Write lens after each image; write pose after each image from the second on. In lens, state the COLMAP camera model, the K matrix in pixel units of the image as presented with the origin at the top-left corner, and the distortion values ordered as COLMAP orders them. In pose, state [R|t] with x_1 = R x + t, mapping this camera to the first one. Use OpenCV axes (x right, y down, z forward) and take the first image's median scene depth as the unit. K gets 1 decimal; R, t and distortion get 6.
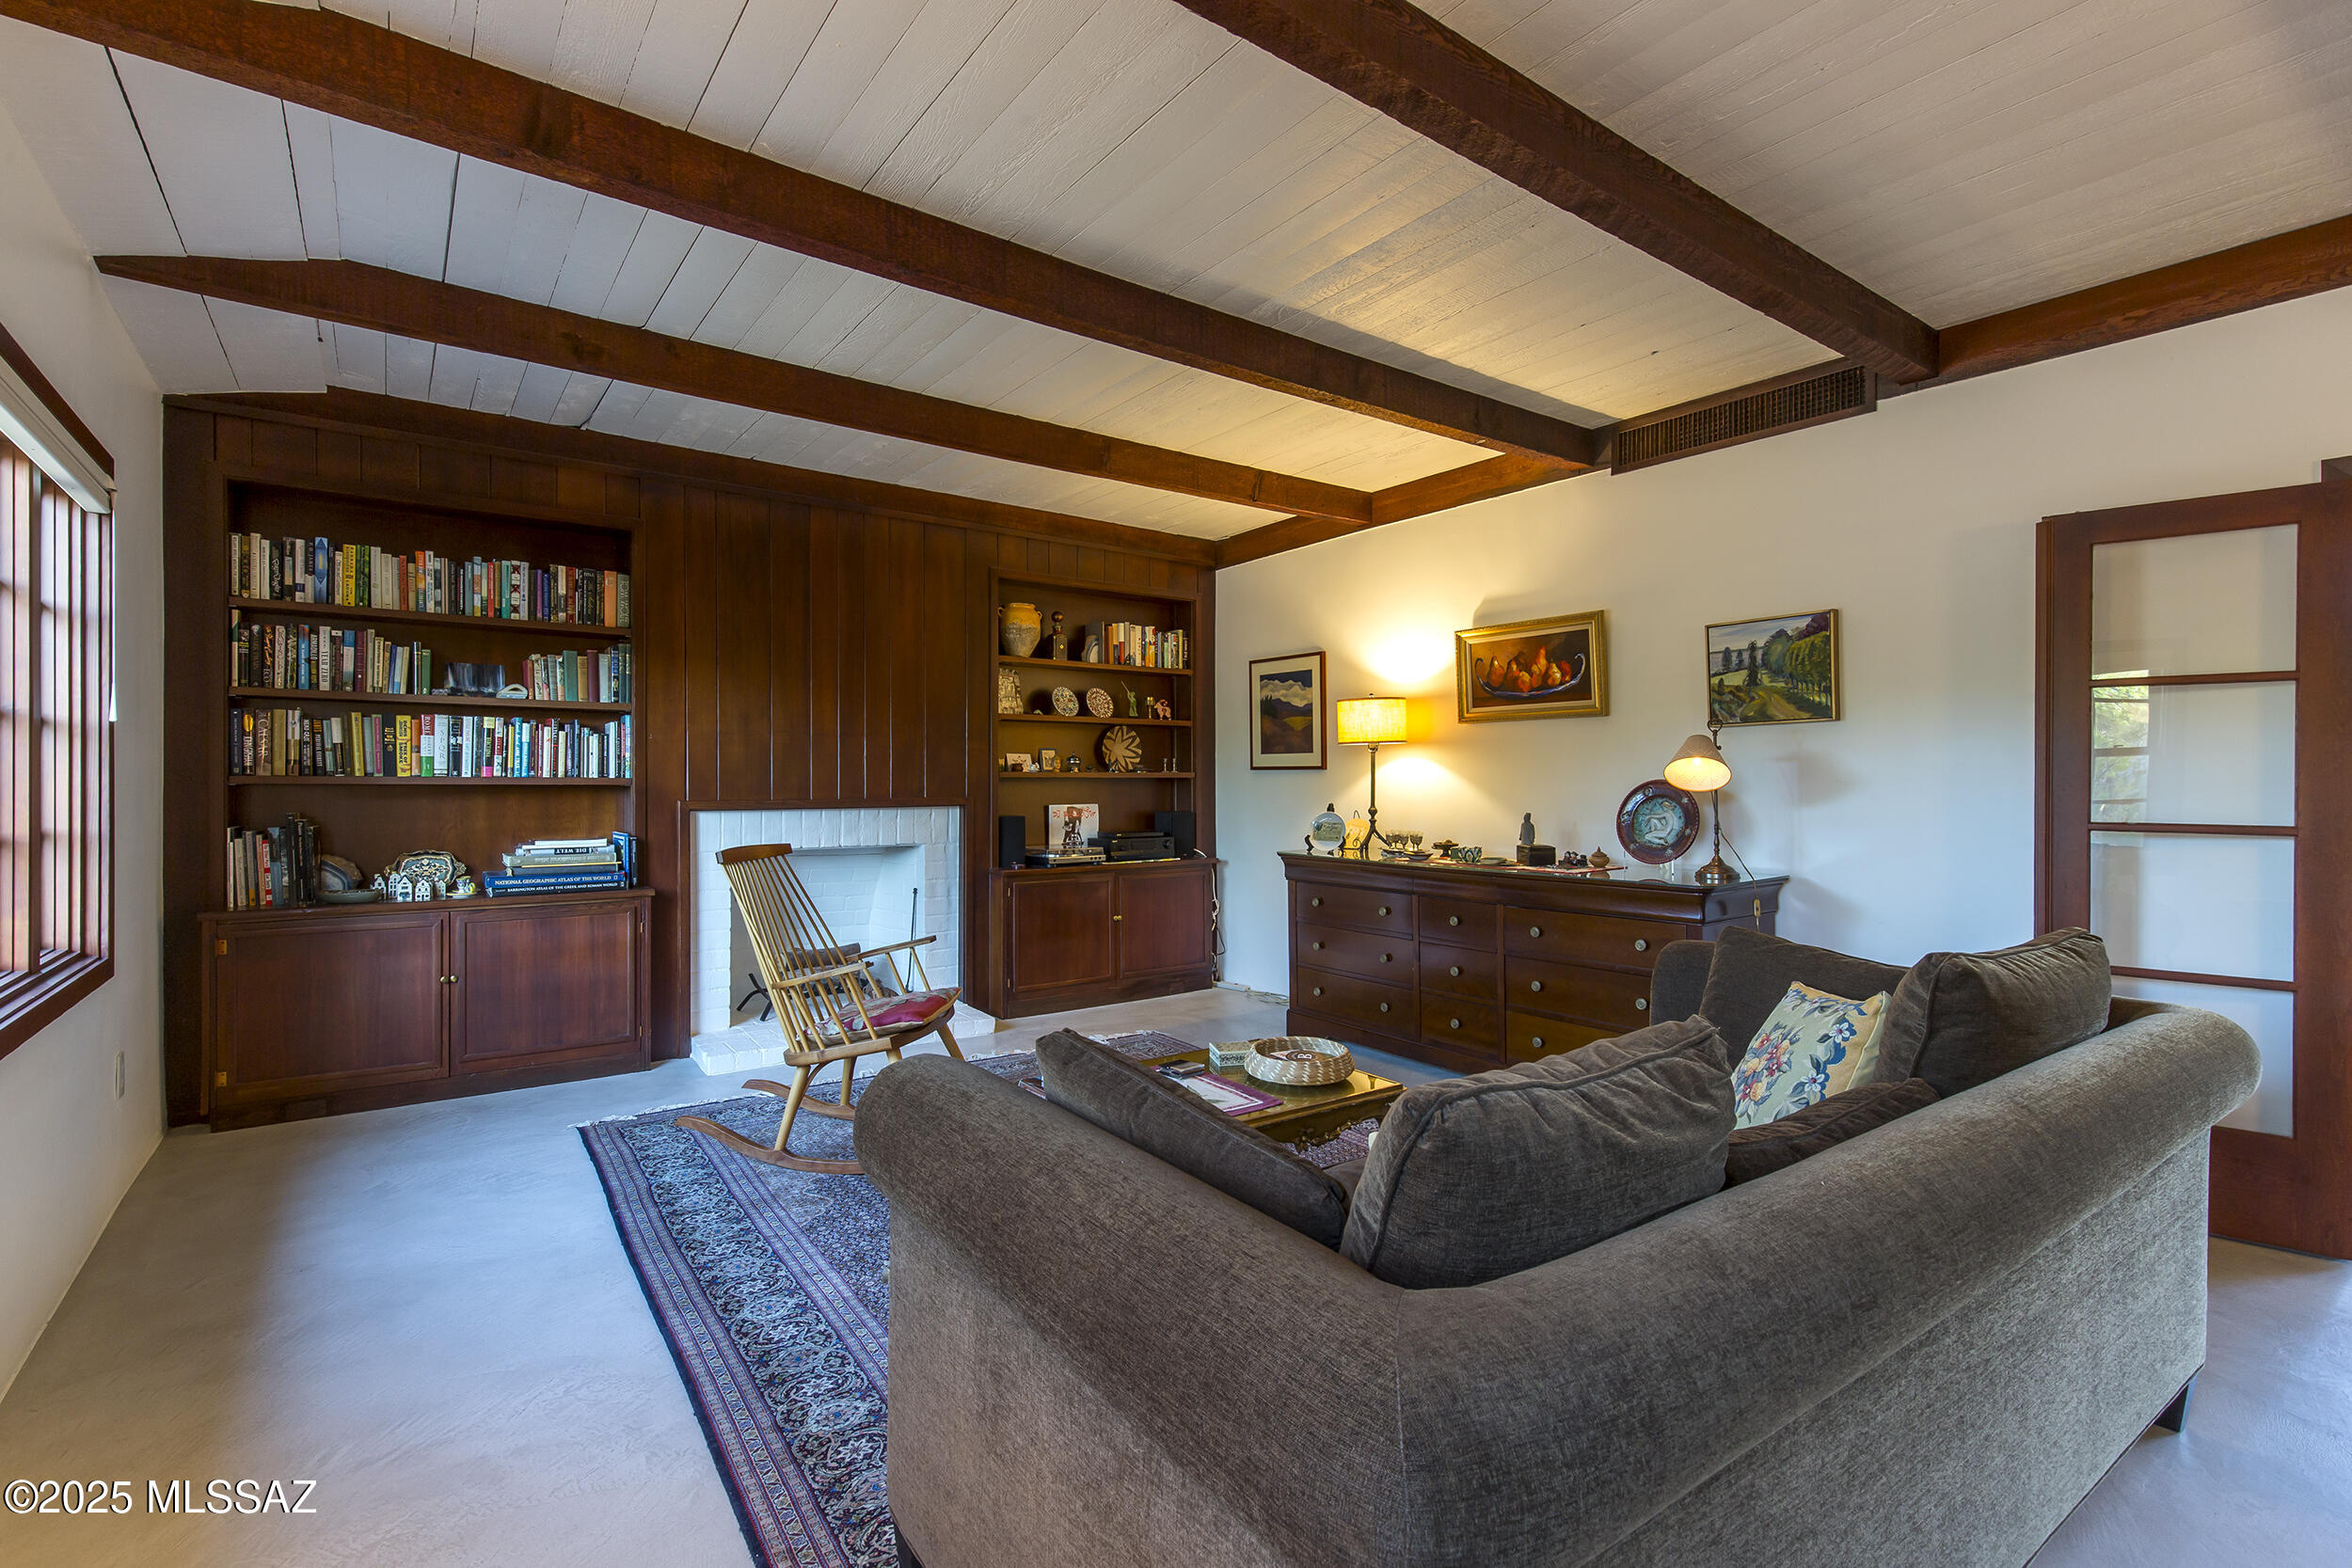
lens RADIAL K [[1071.5, 0, 1179.5], [0, 1071.5, 790.7], [0, 0, 1]] dist [0.023851, -0.009081]
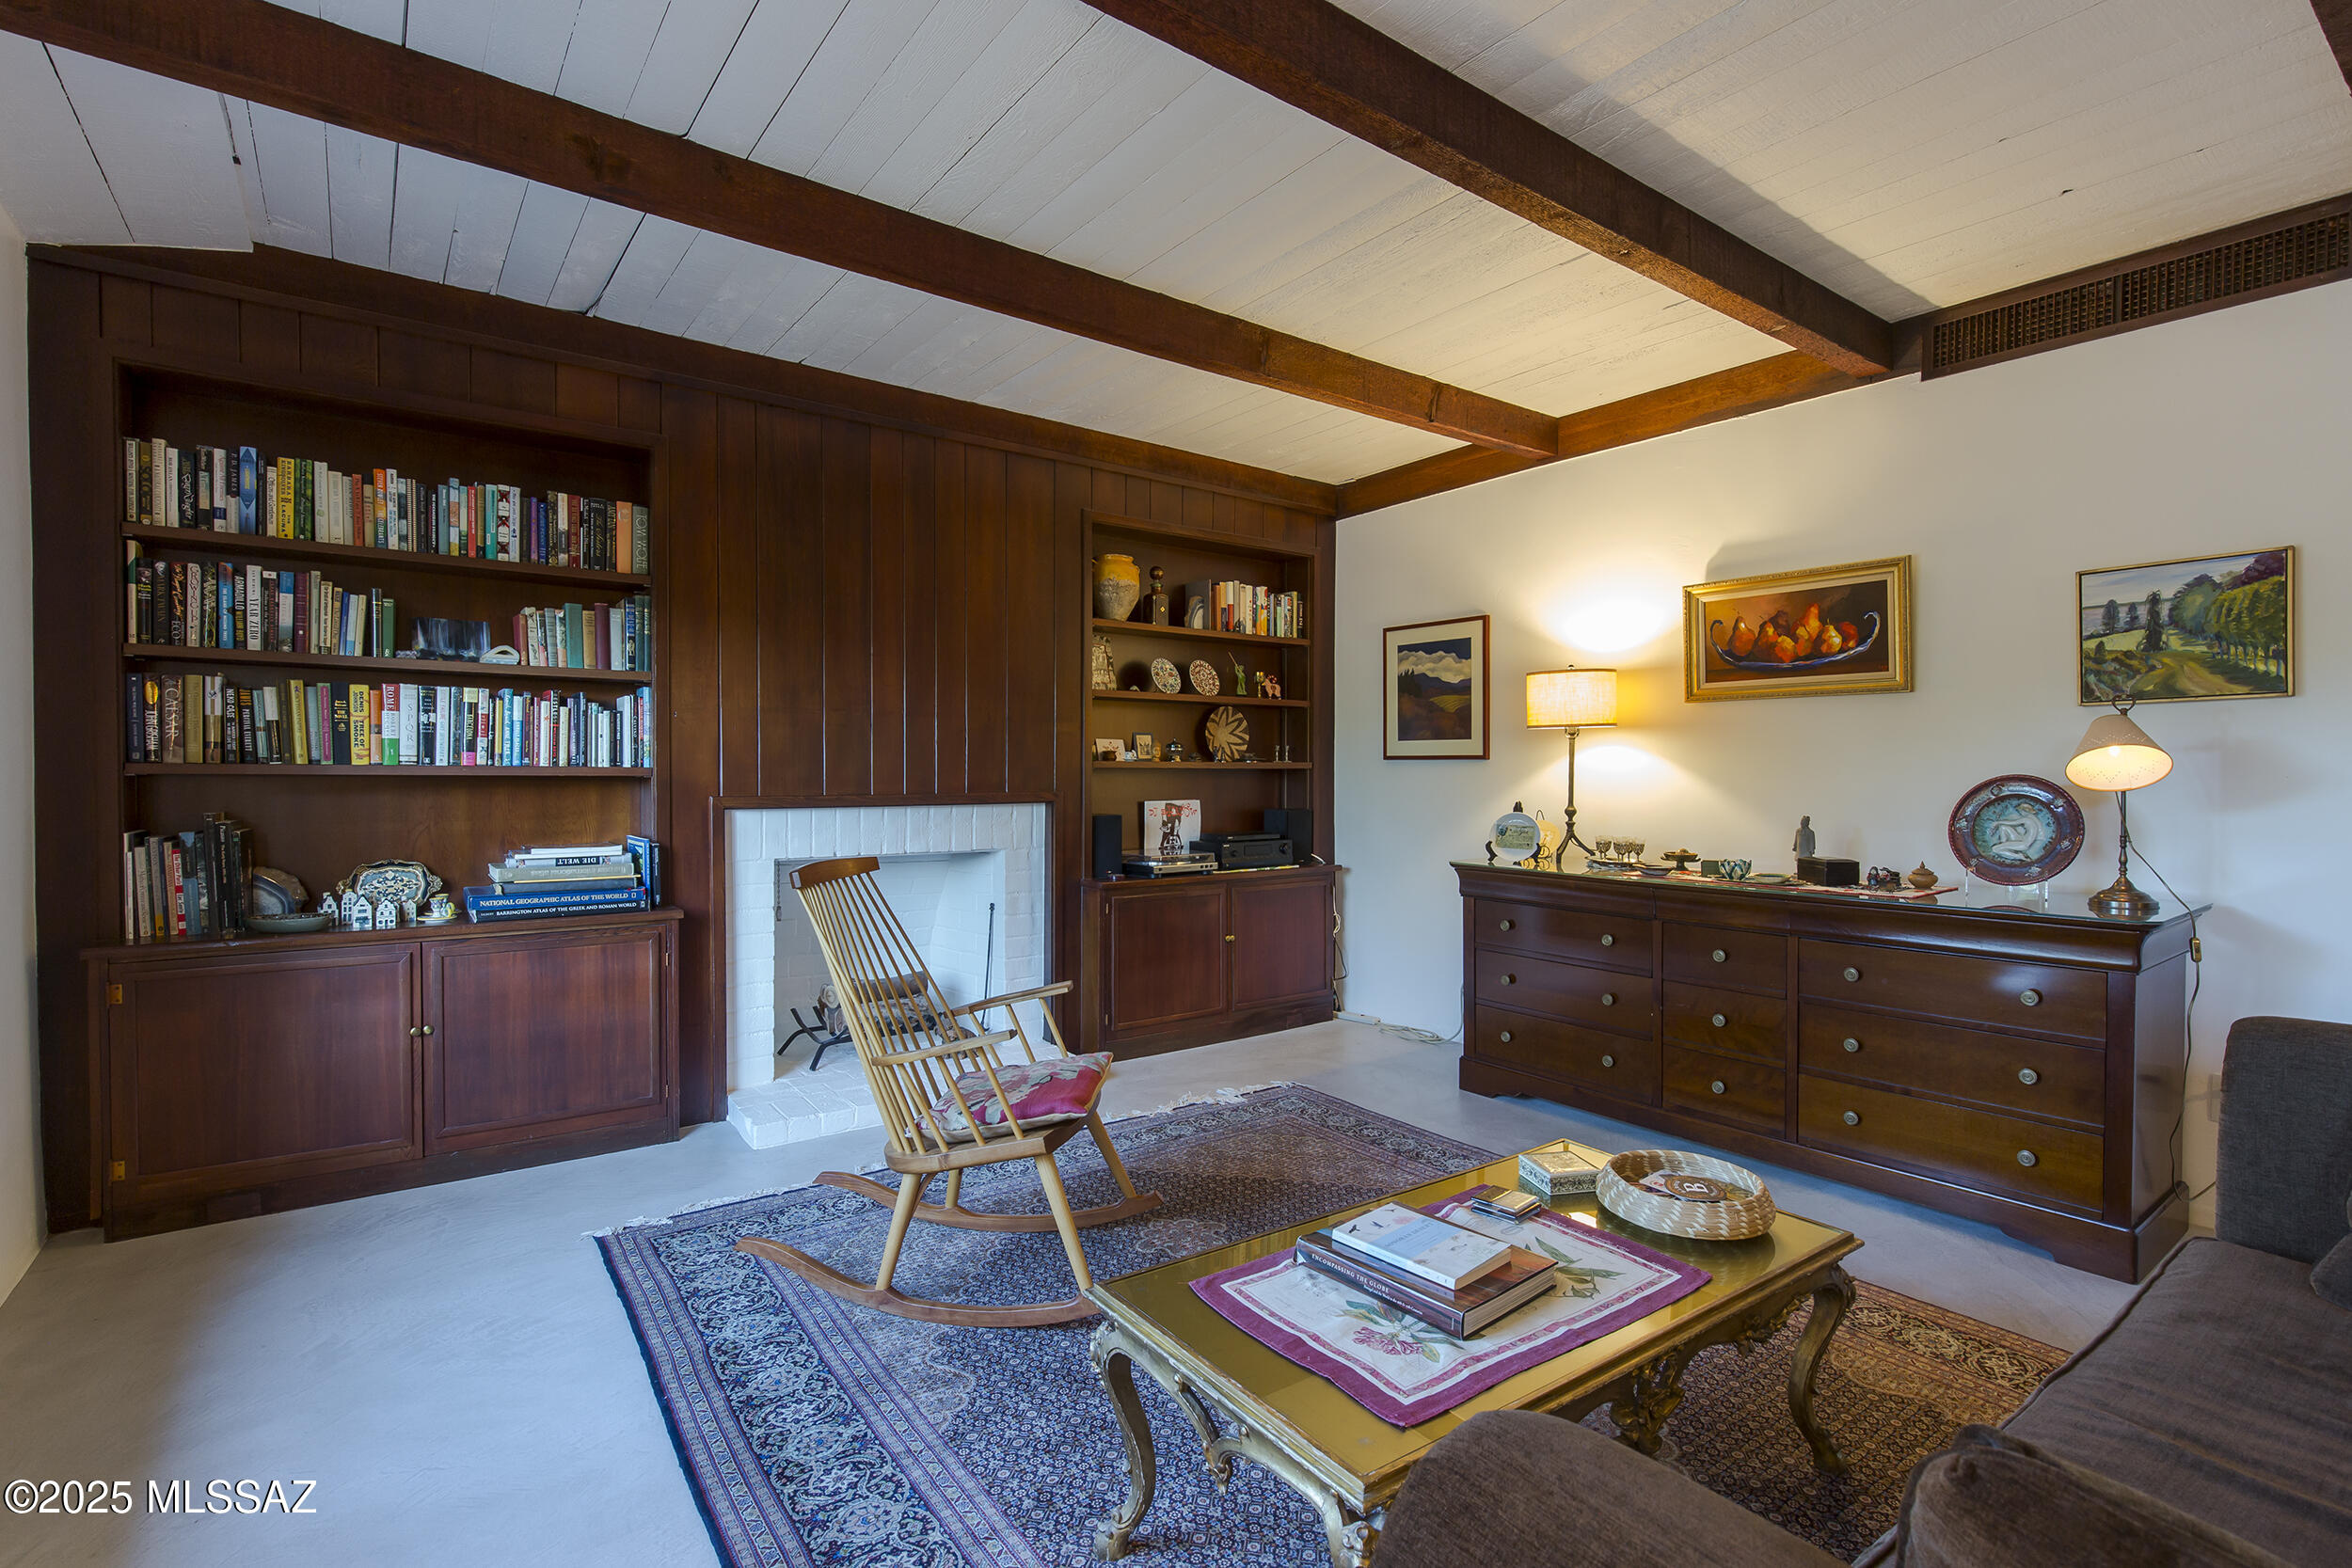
lens RADIAL K [[1098.3, 0, 1182.8], [0, 1098.3, 799.6], [0, 0, 1]] dist [0.002574, -0.000911]
pose [[0.999956, 0.003200, 0.008870, -0.136378], [-0.003352, 0.999846, 0.017211, -0.003625], [-0.008813, -0.017240, 0.999813, 0.208242]]
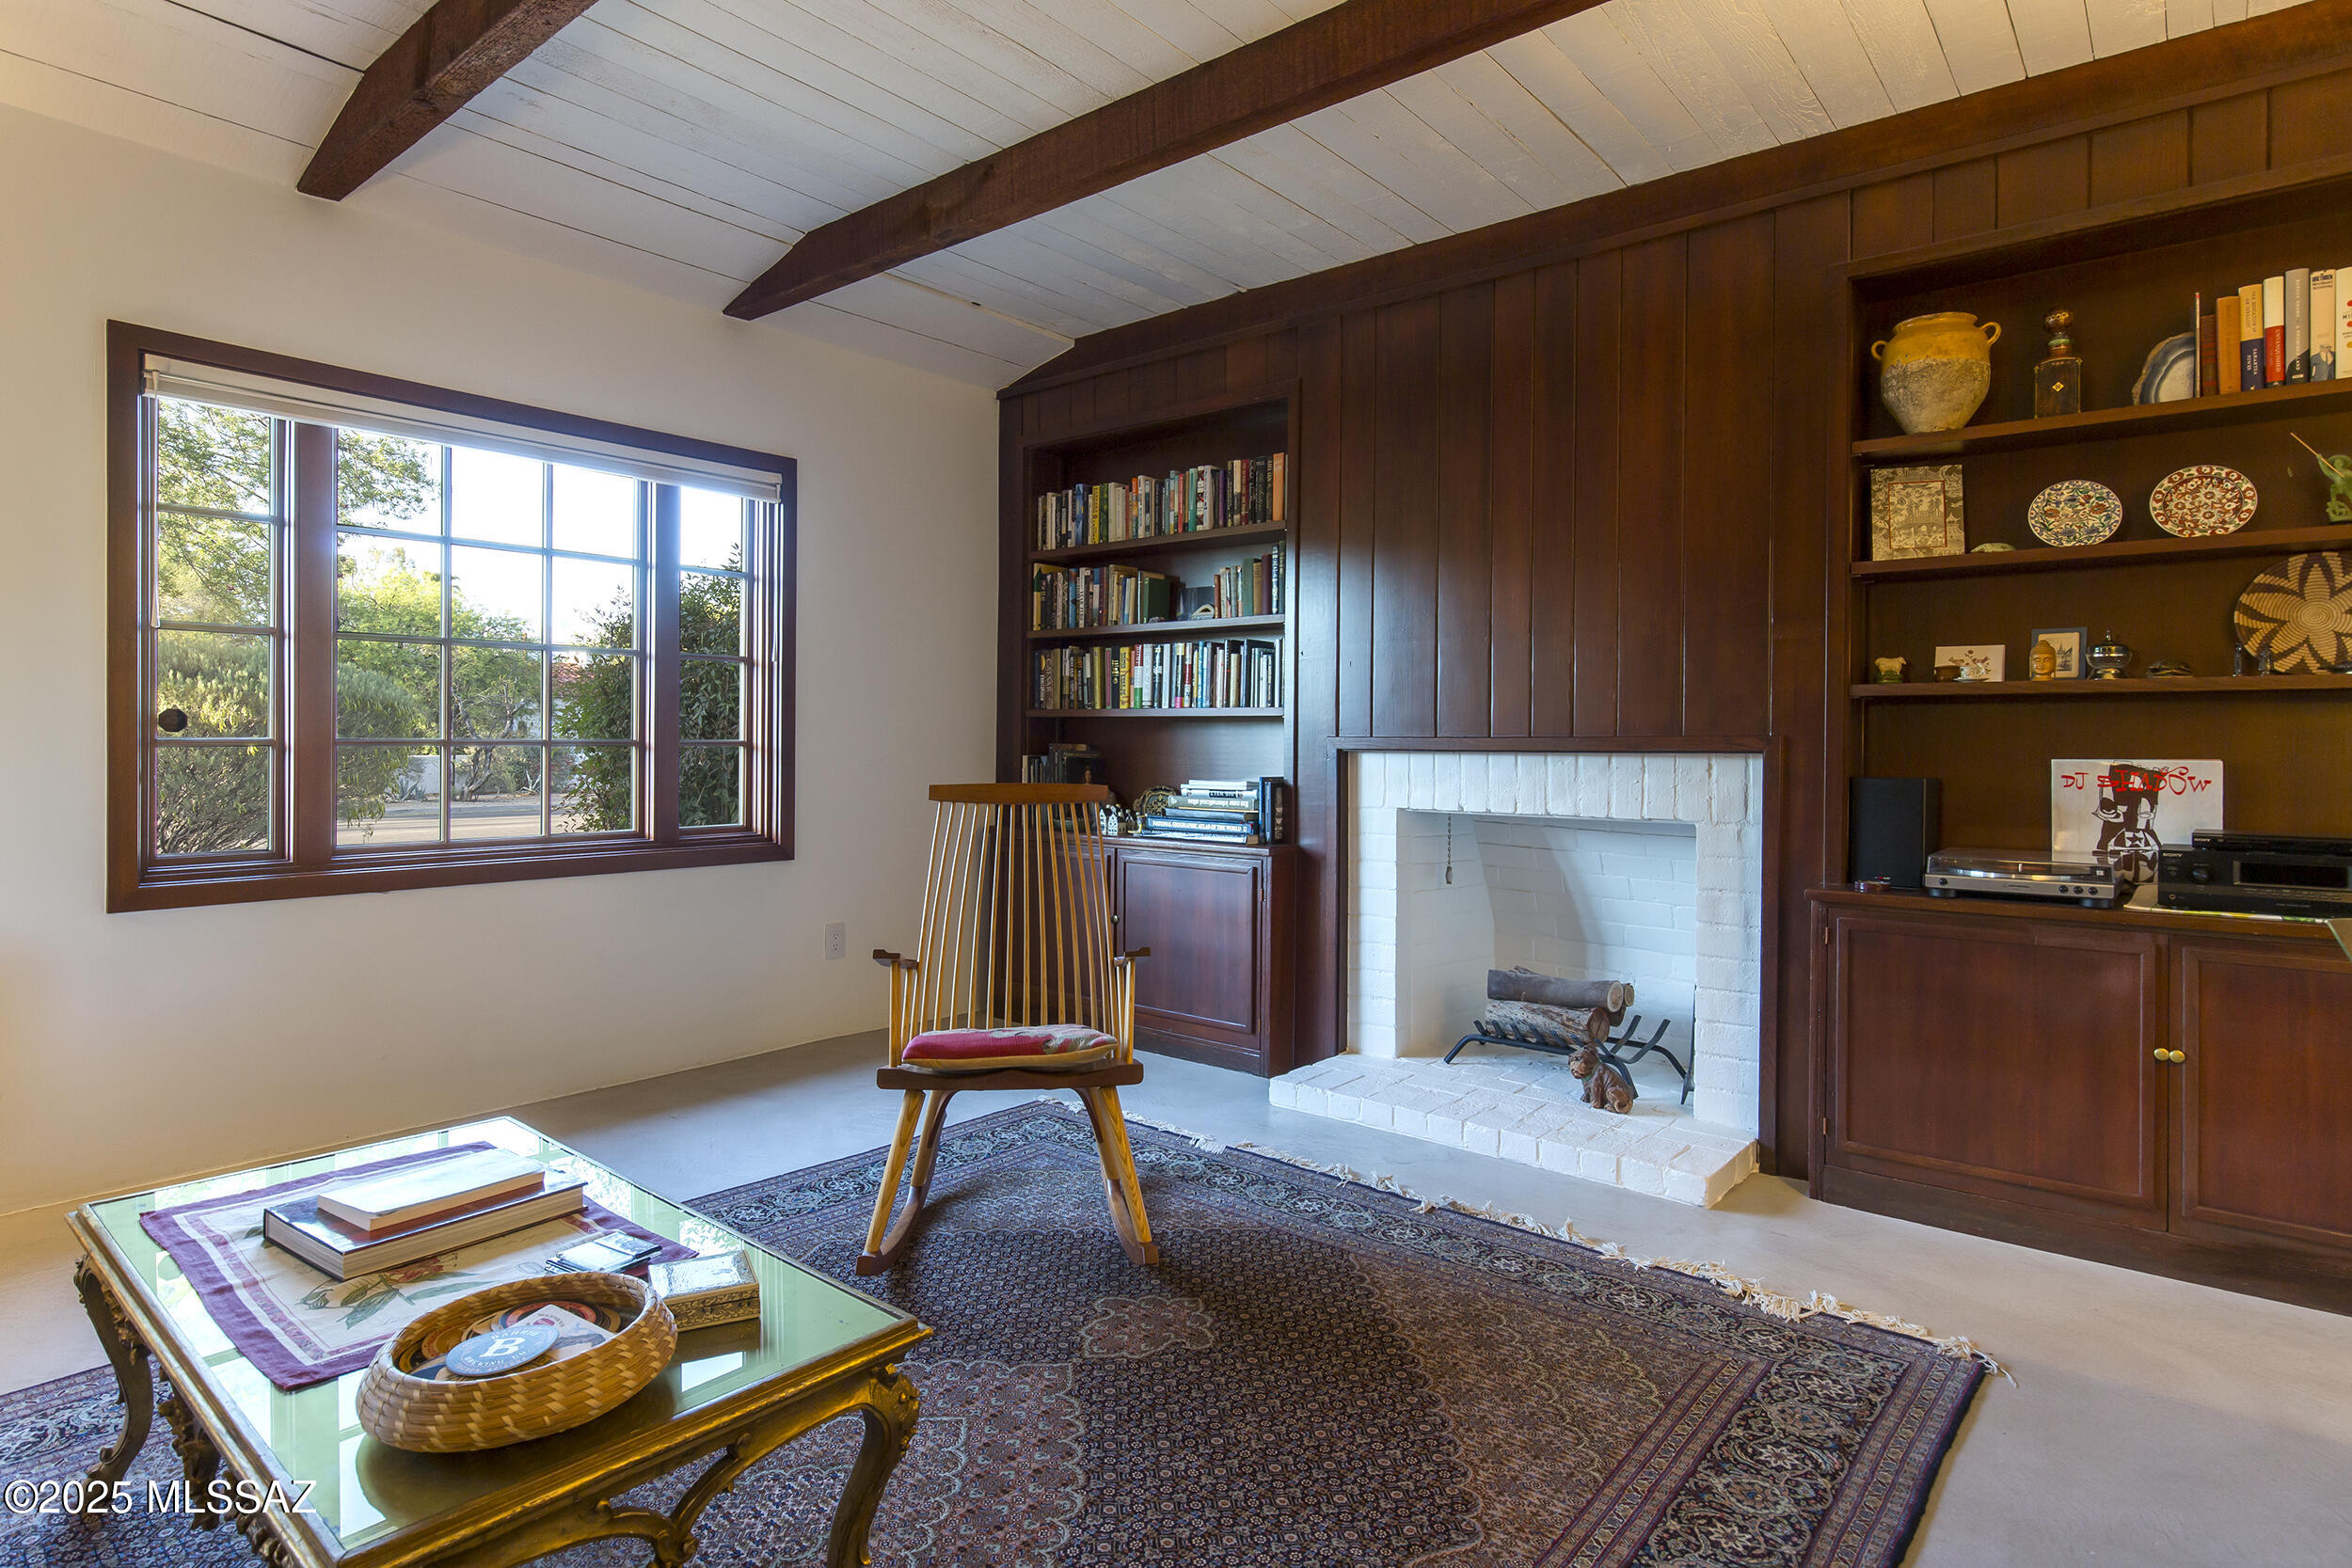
lens RADIAL K [[1268.3, 0, 1165.2], [0, 1268.3, 745.8], [0, 0, 1]] dist [0.003164, 0.000639]
pose [[0.238856, 0.004512, -0.971045, 0.398277], [-0.016166, 0.999869, 0.000669, 0.018399], [0.970920, 0.015538, 0.238898, 0.724509]]
